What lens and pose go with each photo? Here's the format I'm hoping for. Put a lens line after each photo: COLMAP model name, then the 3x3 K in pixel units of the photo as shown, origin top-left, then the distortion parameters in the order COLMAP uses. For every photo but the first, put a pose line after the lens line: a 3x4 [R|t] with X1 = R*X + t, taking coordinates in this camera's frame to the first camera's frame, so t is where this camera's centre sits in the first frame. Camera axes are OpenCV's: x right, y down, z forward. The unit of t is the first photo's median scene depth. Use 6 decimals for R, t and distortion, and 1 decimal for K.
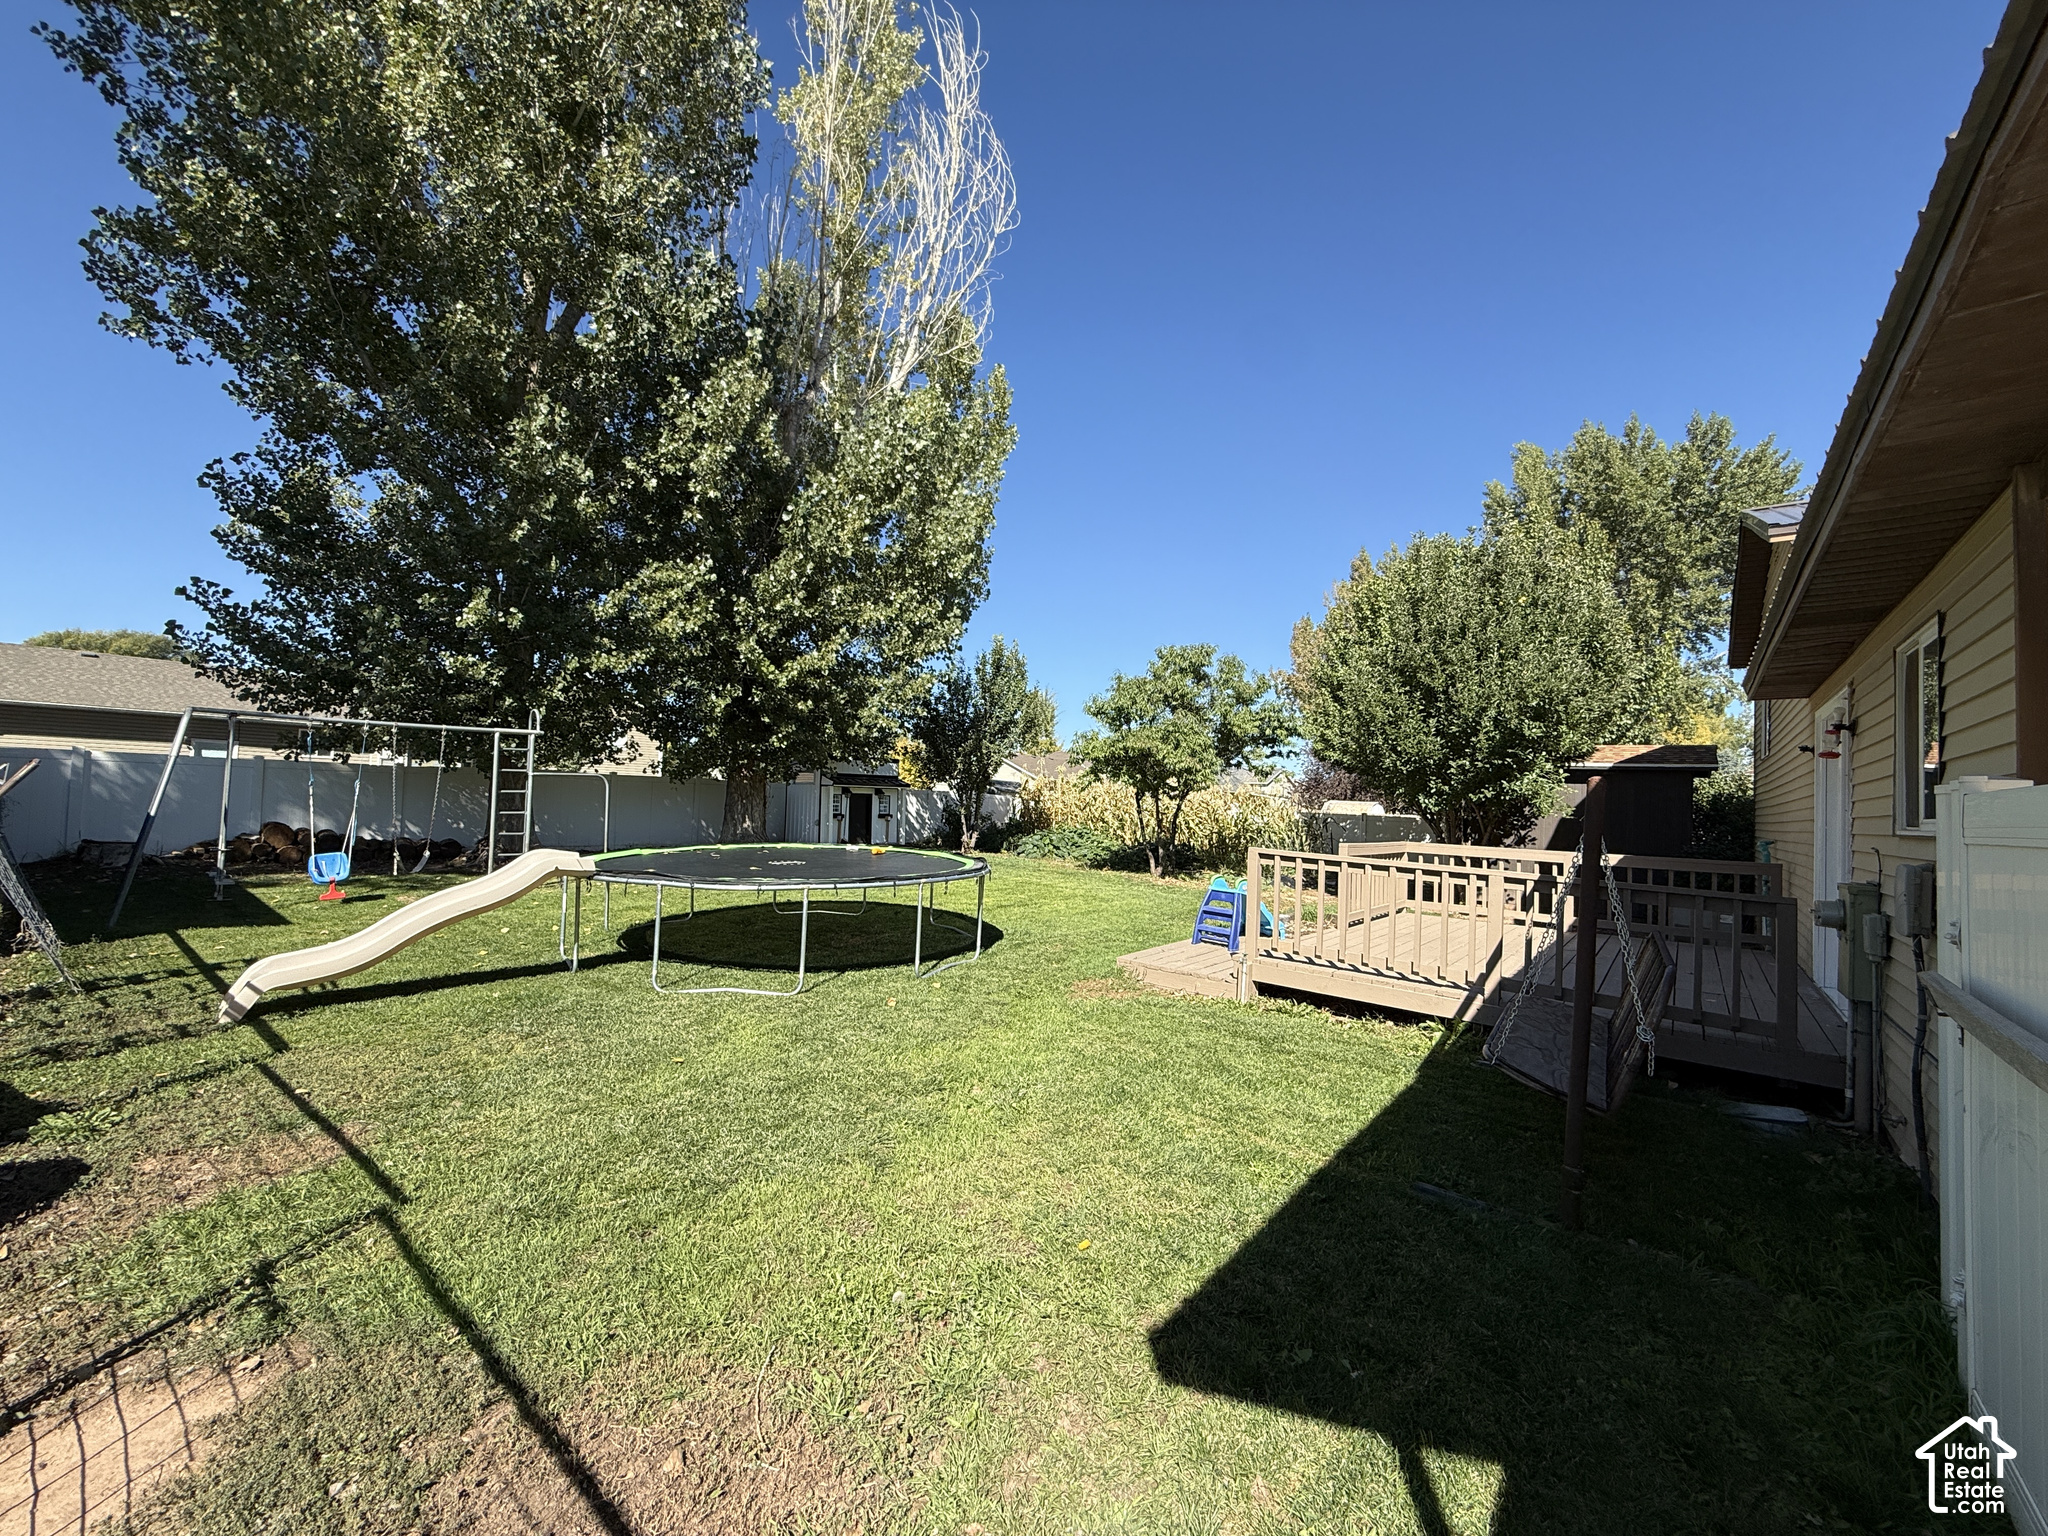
lens RADIAL K [[813.2, 0, 1024.0], [0, 813.2, 768.0], [0, 0, 1]] dist [-0.000696, 0.000060]
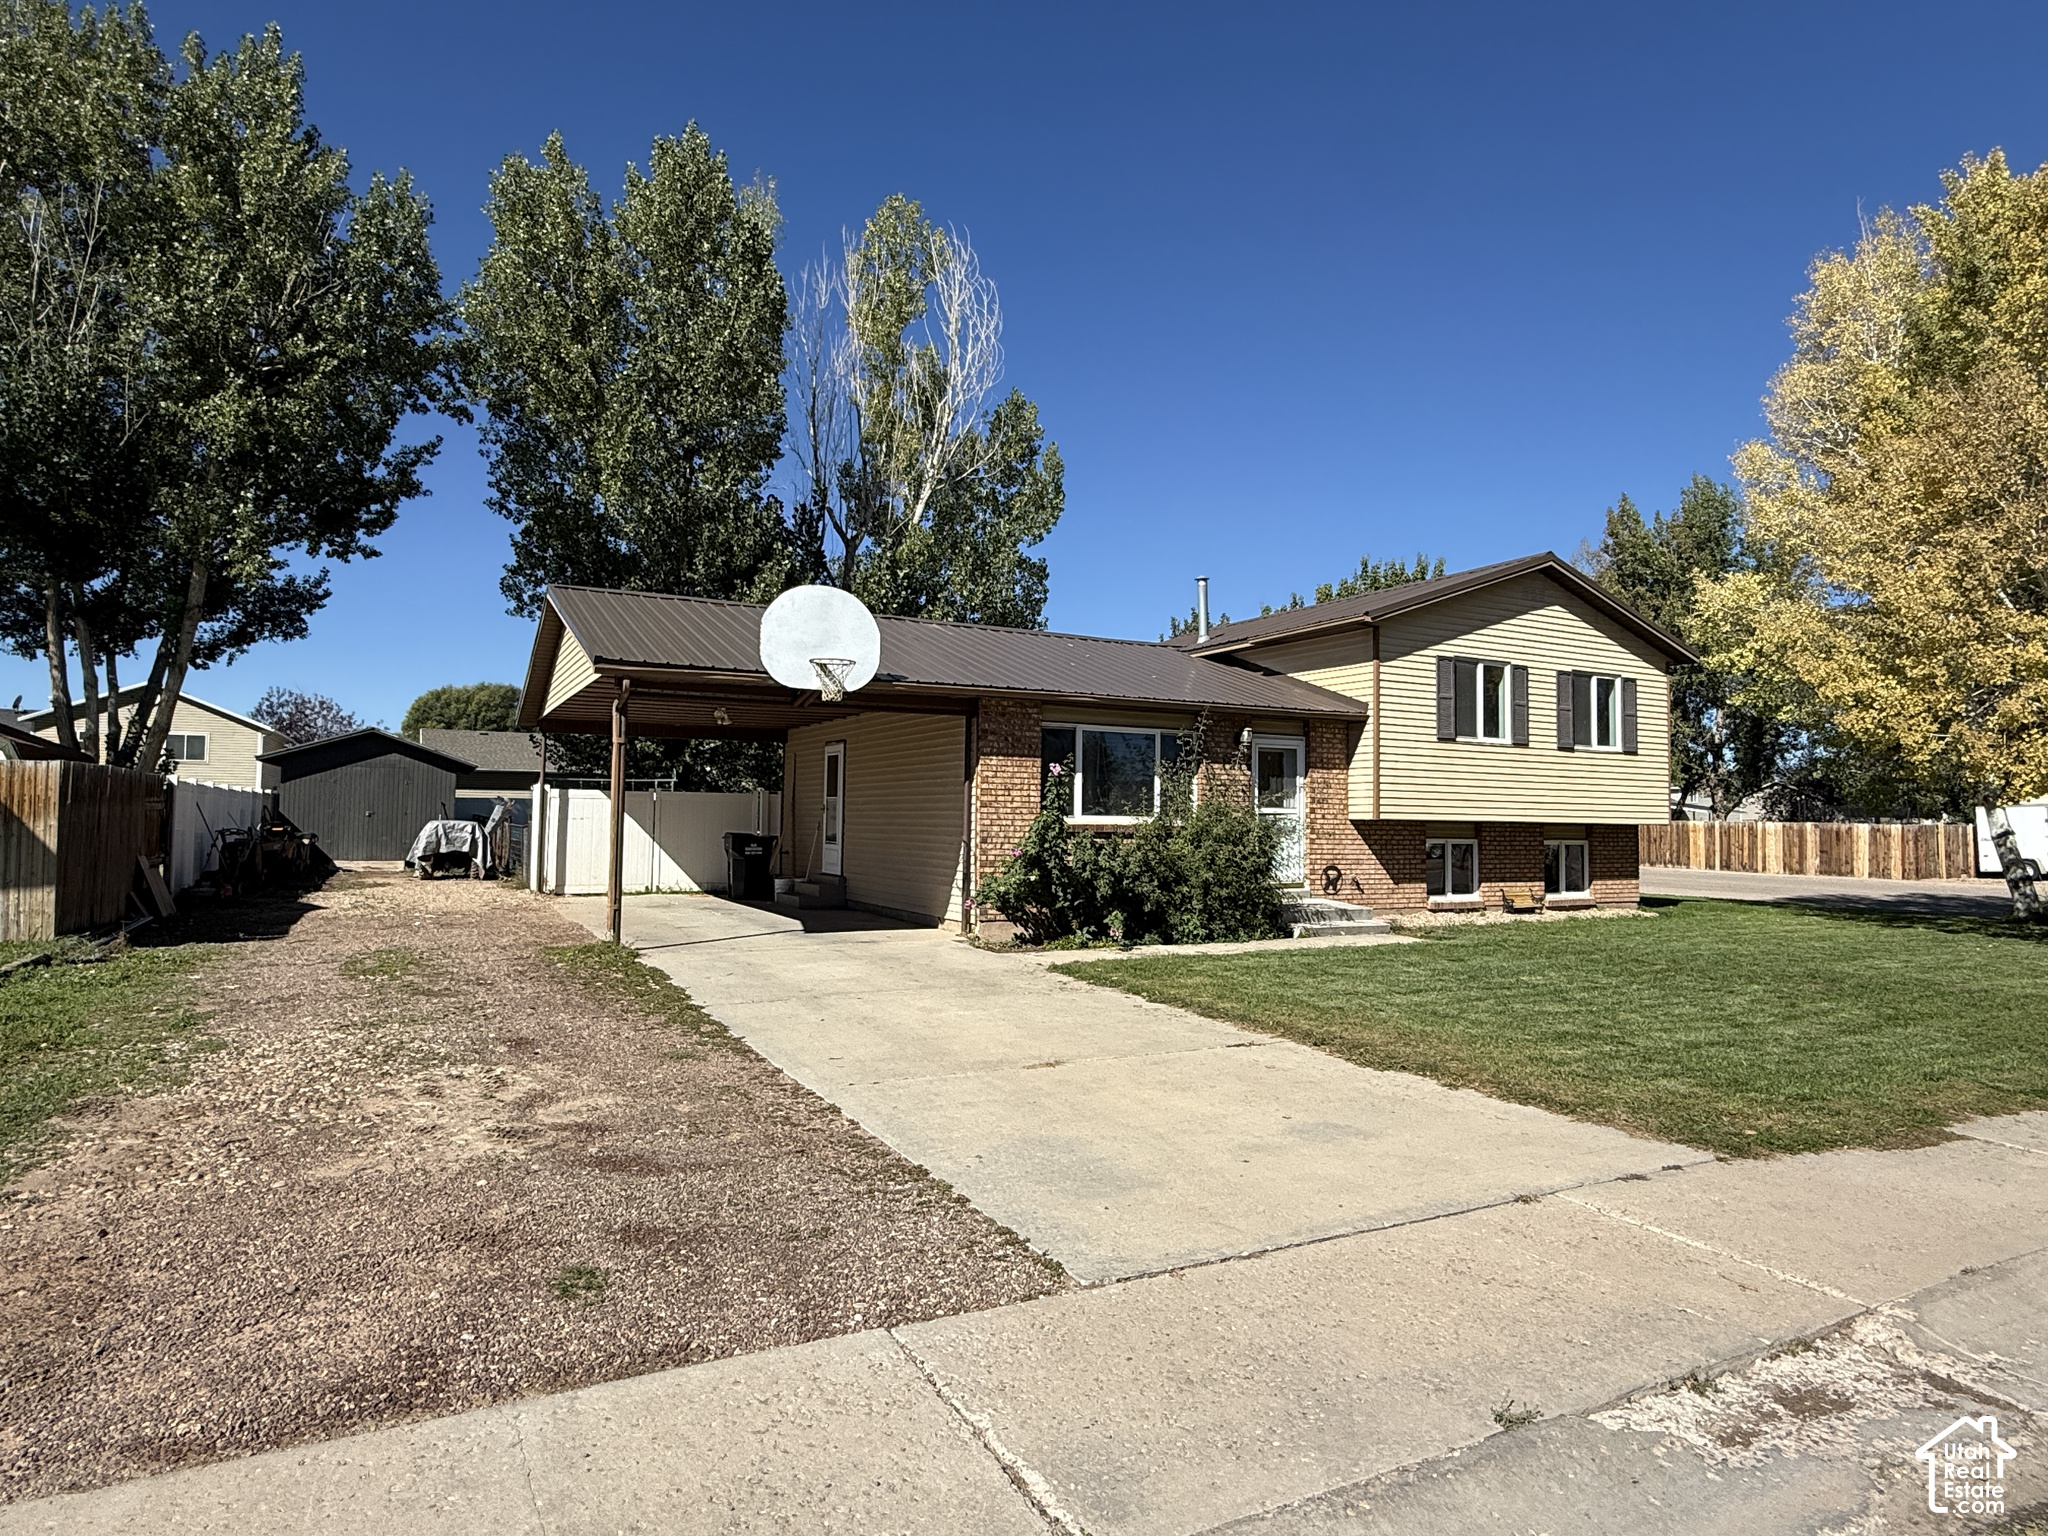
lens RADIAL K [[1149.1, 0, 1024.0], [0, 1149.1, 768.0], [0, 0, 1]] dist [0.002405, 0.000270]
pose [[0.922717, -0.043414, -0.383027, 1.272660], [0.037383, 0.999032, -0.023178, 0.023241], [0.383662, 0.007068, 0.923446, -1.269410]]
